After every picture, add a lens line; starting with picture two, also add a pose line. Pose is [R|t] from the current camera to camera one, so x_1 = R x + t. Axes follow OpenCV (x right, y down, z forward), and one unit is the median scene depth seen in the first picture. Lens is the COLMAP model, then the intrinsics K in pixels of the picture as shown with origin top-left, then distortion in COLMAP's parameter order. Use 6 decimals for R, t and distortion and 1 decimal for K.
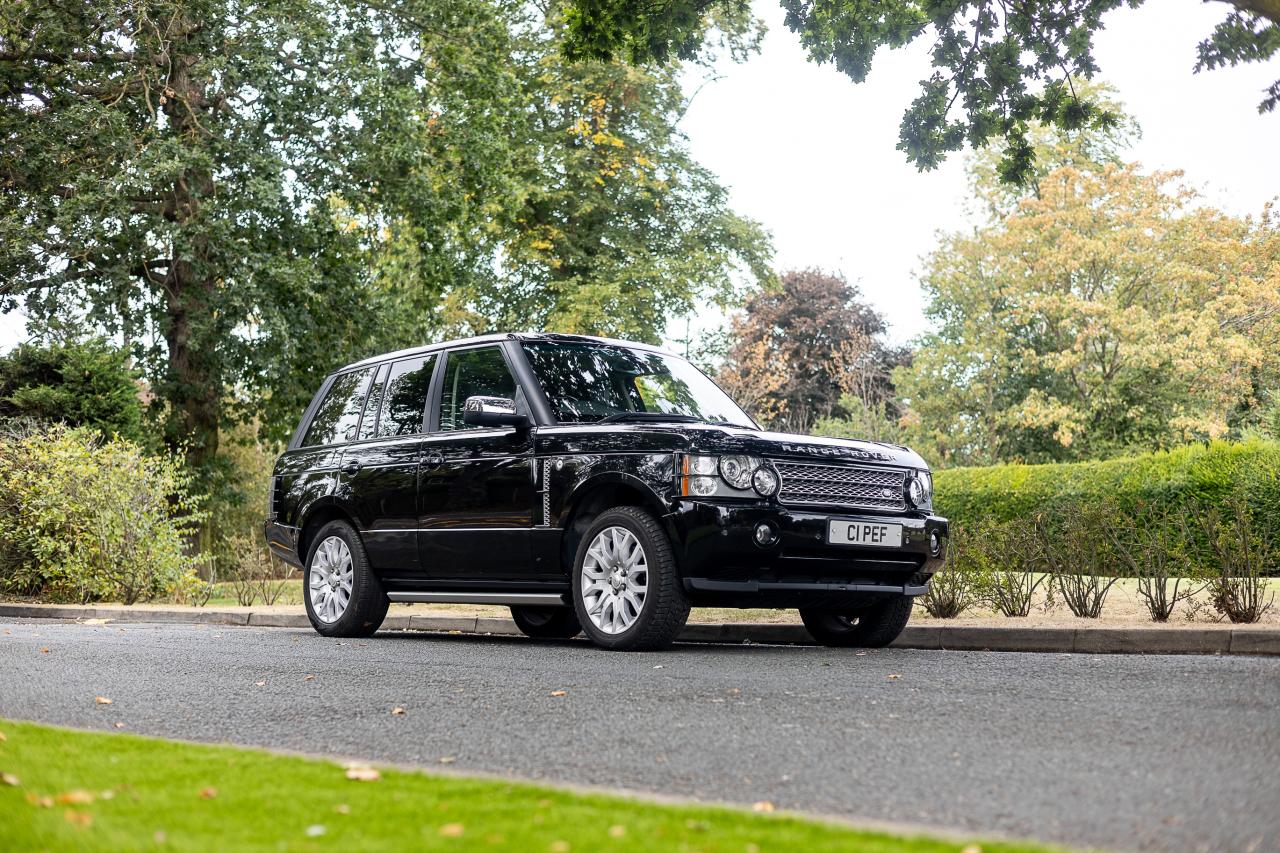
lens RADIAL K [[1851.6, 0, 637.4], [0, 1851.6, 438.5], [0, 0, 1]] dist [0.011908, 0.065597]
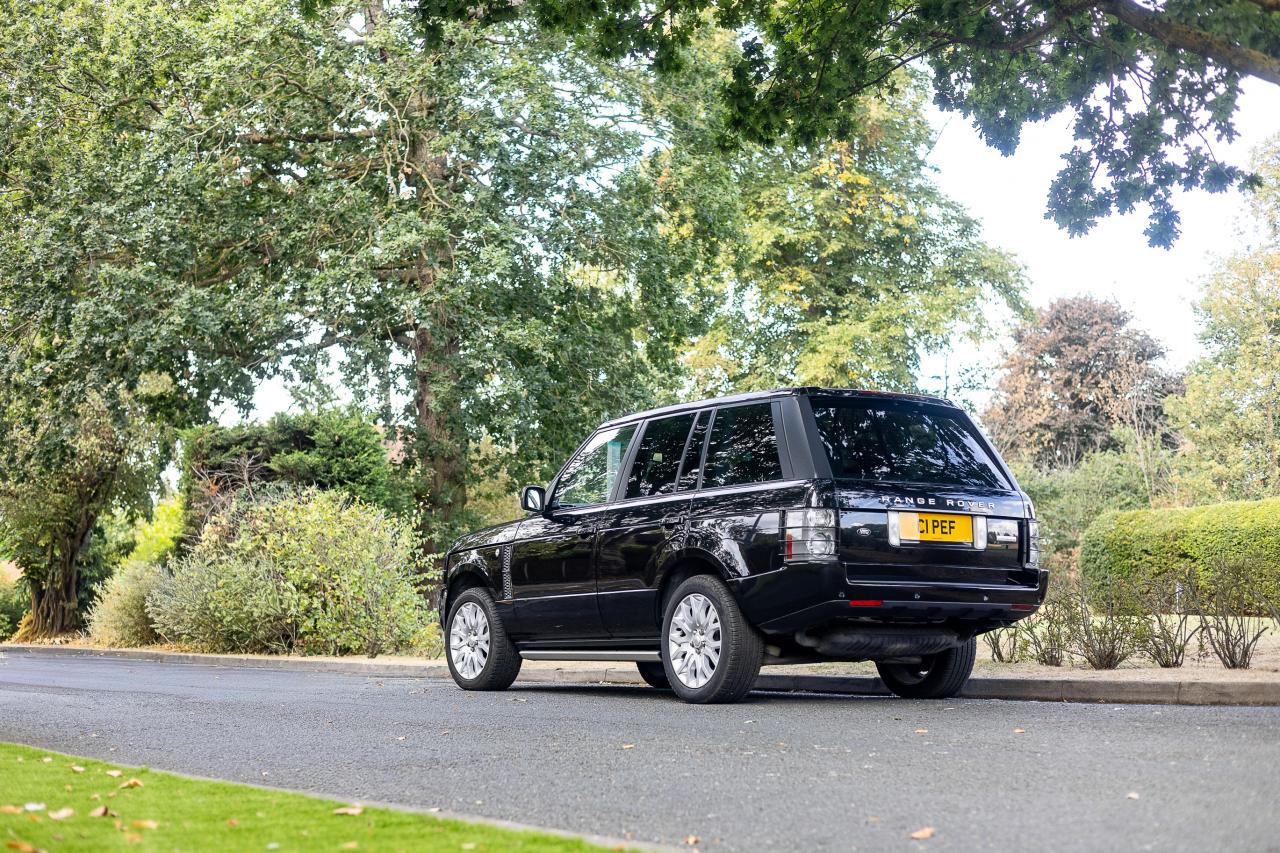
lens RADIAL K [[1903.9, 0, 616.5], [0, 1903.9, 433.3], [0, 0, 1]] dist [0.003570, 0.161526]
pose [[0.986703, -0.029521, -0.159832, 0.035428], [0.026123, 0.999387, -0.023324, -0.008351], [0.160423, 0.018838, 0.986869, -0.050146]]
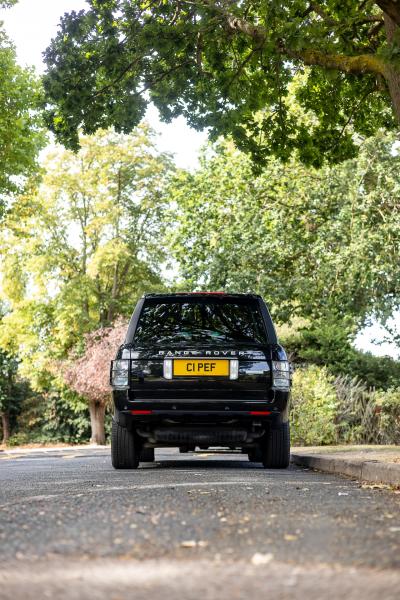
lens RADIAL K [[837.1, 0, 206.6], [0, 837.1, 299.2], [0, 0, 1]] dist [0.022508, 0.013305]
pose [[0.762681, -0.122016, -0.635162, 0.238036], [0.069297, 0.991807, -0.107319, 0.012335], [0.643052, 0.037836, 0.764887, 0.126403]]
